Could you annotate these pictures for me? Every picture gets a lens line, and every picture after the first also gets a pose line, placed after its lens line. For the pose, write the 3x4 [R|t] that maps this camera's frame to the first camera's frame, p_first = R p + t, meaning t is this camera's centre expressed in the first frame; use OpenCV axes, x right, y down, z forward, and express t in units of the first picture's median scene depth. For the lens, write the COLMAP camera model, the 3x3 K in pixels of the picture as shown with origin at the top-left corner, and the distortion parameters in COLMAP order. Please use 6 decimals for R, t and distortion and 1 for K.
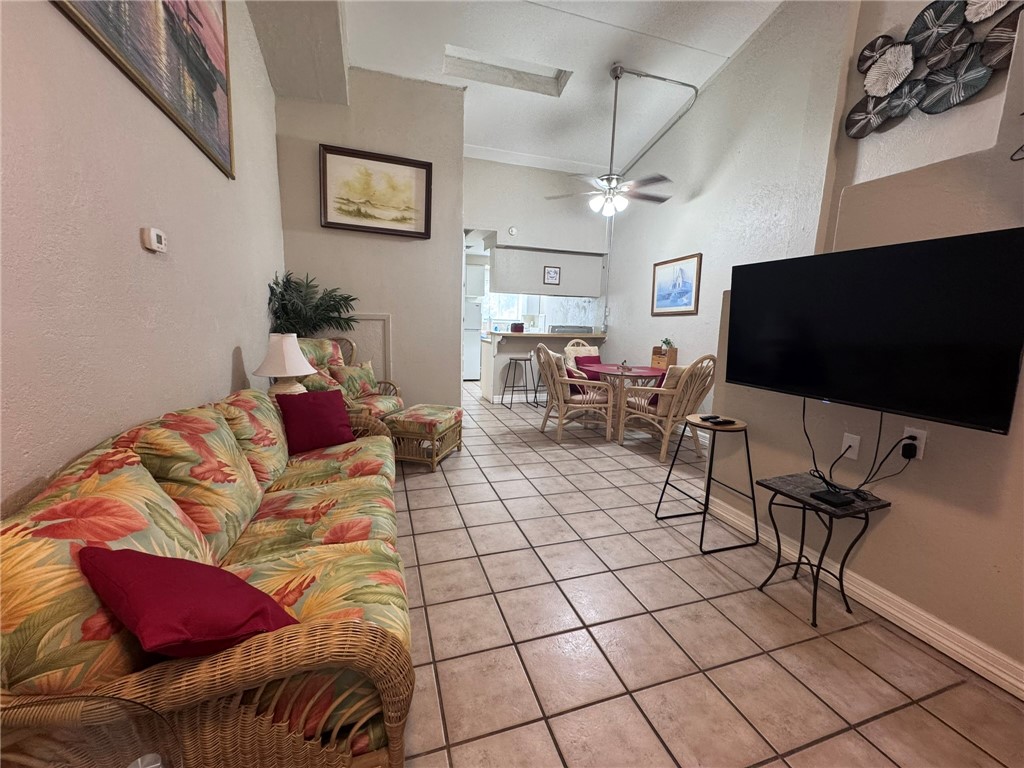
lens RADIAL K [[408.9, 0, 514.0], [0, 408.9, 382.6], [0, 0, 1]] dist [-0.006468, 0.000853]
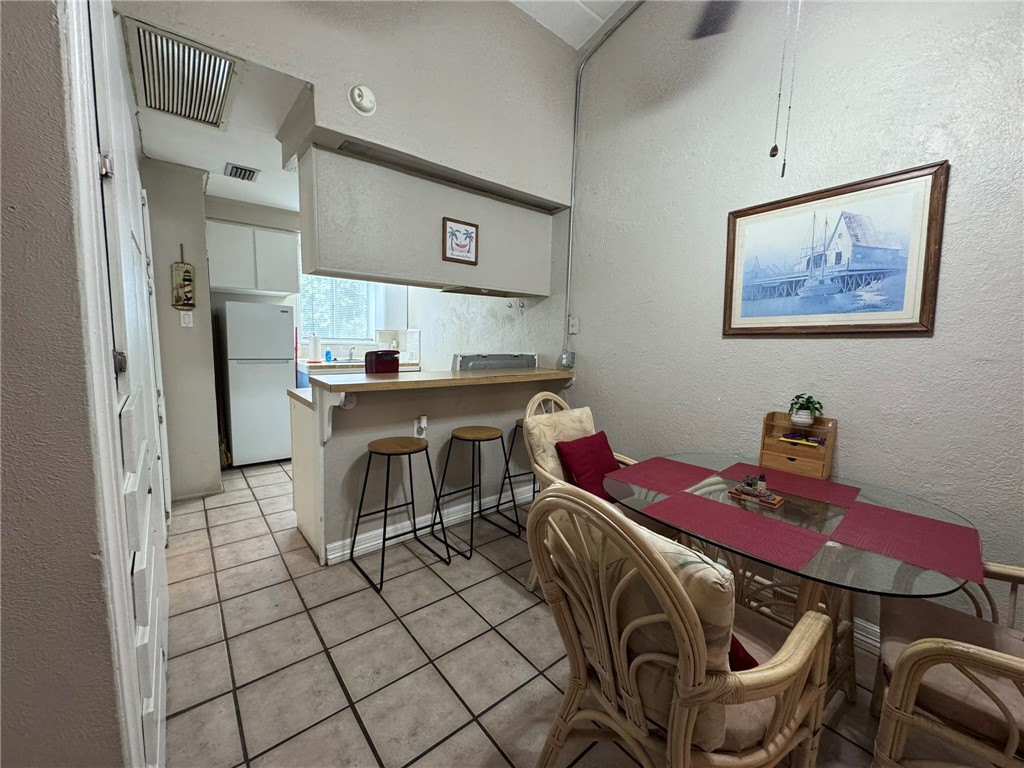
lens RADIAL K [[408.9, 0, 515.5], [0, 408.9, 386.0], [0, 0, 1]] dist [-0.006468, 0.000853]
pose [[0.929936, -0.047014, 0.364704, -0.027194], [0.056050, 0.998327, -0.014225, -0.140829], [-0.363425, 0.033670, 0.931015, 0.822470]]
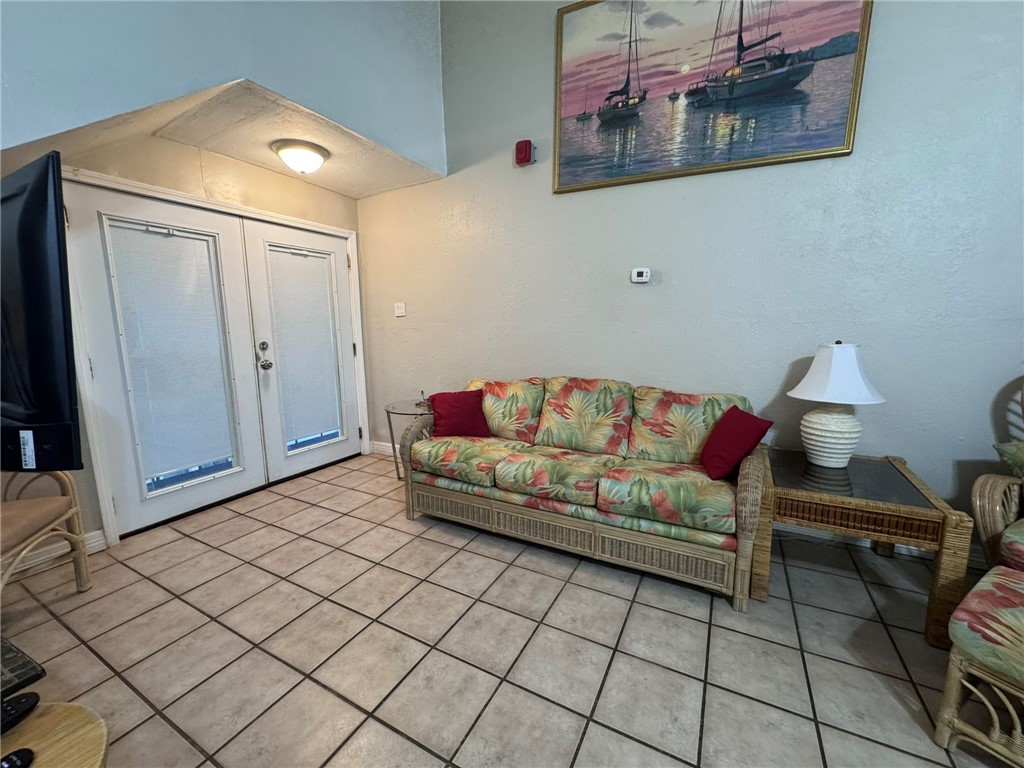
lens RADIAL K [[408.9, 0, 518.8], [0, 408.9, 384.6], [0, 0, 1]] dist [-0.006468, 0.000853]
pose [[-0.720919, 0.081513, -0.688209, 0.222175], [-0.116251, 0.964763, 0.236045, -0.097849], [0.683200, 0.250174, -0.686040, 0.701048]]
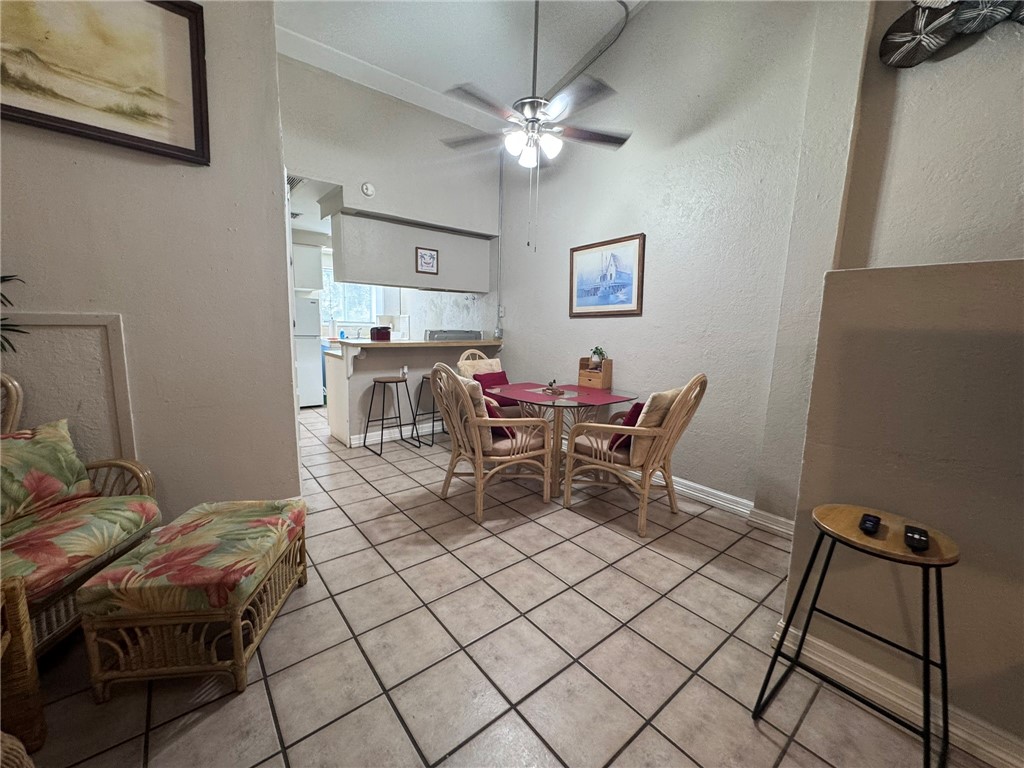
lens RADIAL K [[408.9, 0, 514.9], [0, 408.9, 385.7], [0, 0, 1]] dist [-0.006468, 0.000853]
pose [[0.931244, -0.060287, 0.359376, -0.050403], [0.058299, 0.998165, 0.016378, -0.064261], [-0.359703, 0.005699, 0.933049, 0.389262]]
